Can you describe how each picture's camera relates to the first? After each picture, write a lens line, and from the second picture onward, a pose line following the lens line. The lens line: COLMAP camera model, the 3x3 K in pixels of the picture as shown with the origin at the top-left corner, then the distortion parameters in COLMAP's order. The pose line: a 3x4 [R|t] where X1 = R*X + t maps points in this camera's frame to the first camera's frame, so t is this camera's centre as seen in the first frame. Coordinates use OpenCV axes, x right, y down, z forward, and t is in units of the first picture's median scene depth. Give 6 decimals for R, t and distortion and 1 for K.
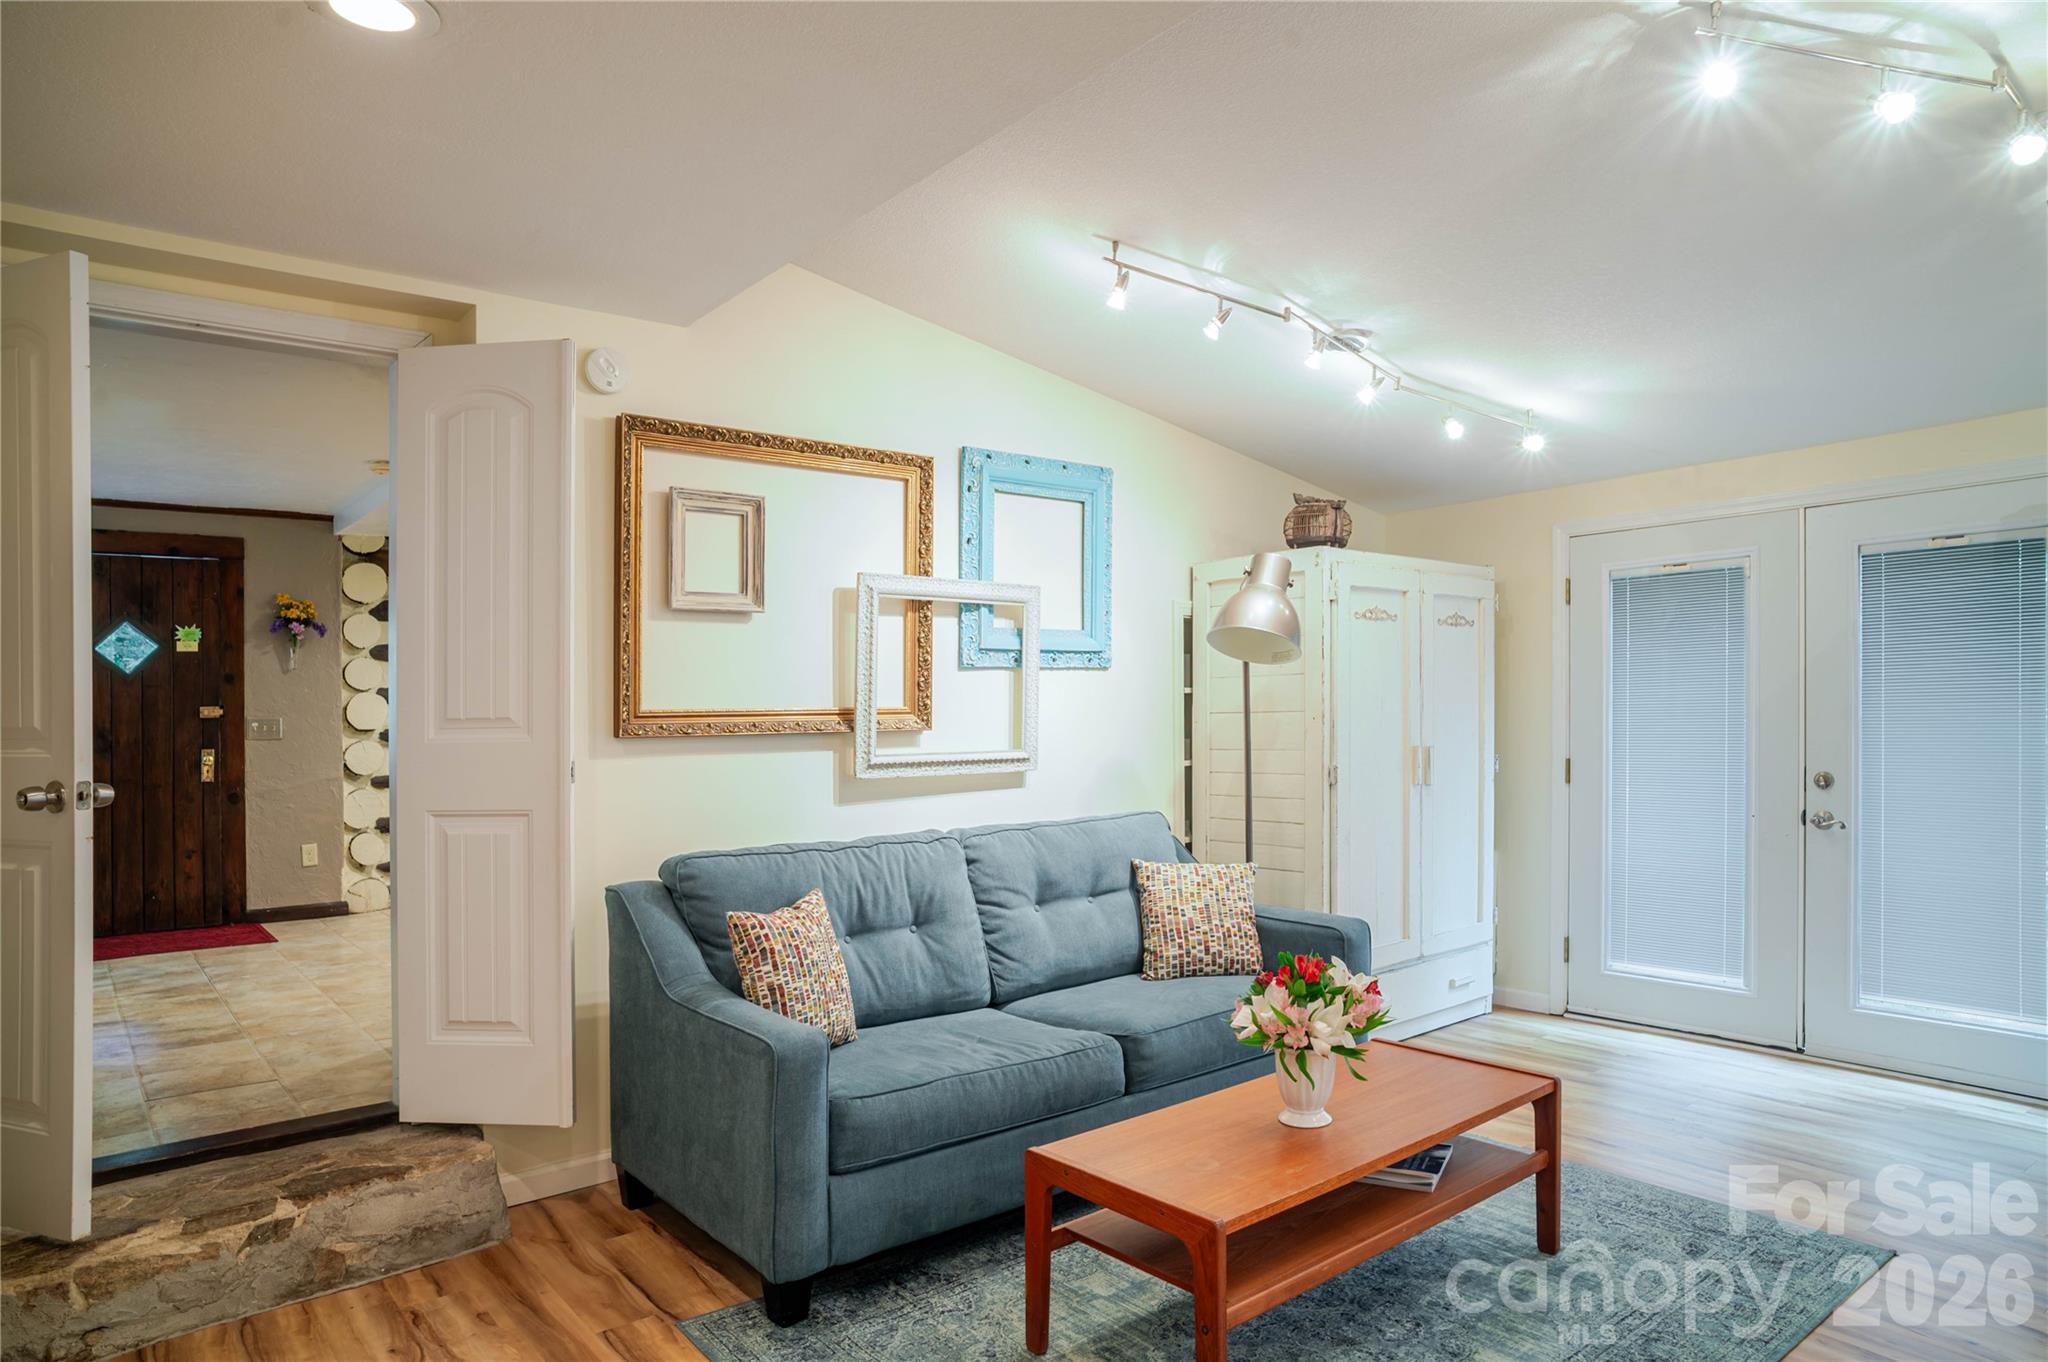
lens RADIAL K [[1242.2, 0, 1051.5], [0, 1242.2, 688.3], [0, 0, 1]] dist [-0.057712, 0.035620]
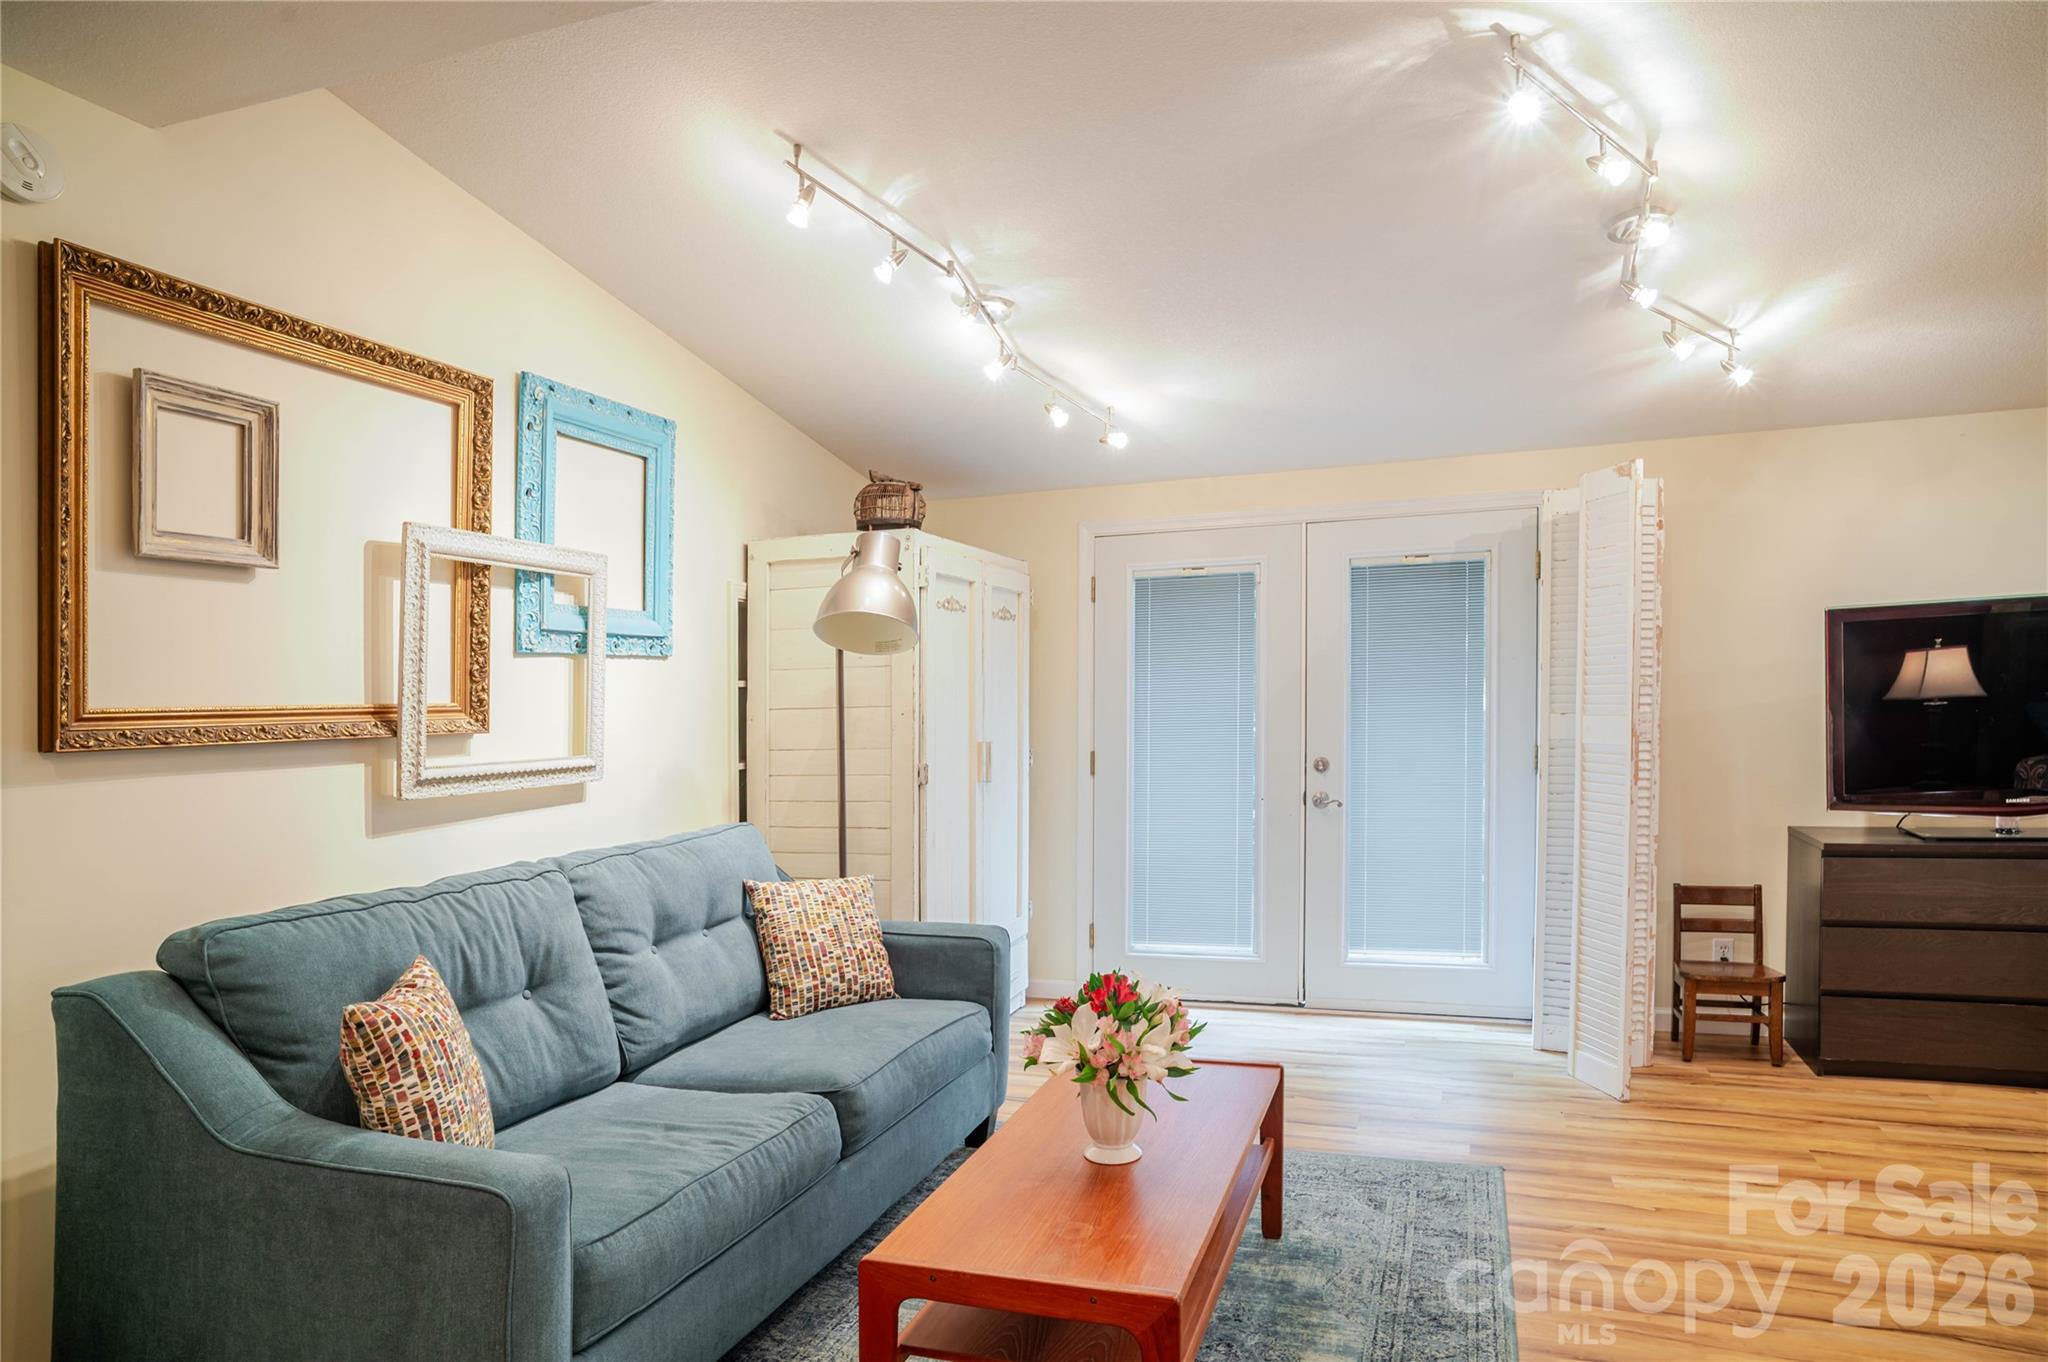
lens RADIAL K [[1242.2, 0, 1040.5], [0, 1242.2, 698.2], [0, 0, 1]] dist [-0.057712, 0.035620]
pose [[0.852179, -0.002579, 0.523243, -0.215175], [-0.002120, 0.999963, 0.008381, 0.005027], [-0.523245, -0.008252, 0.852142, 0.176963]]
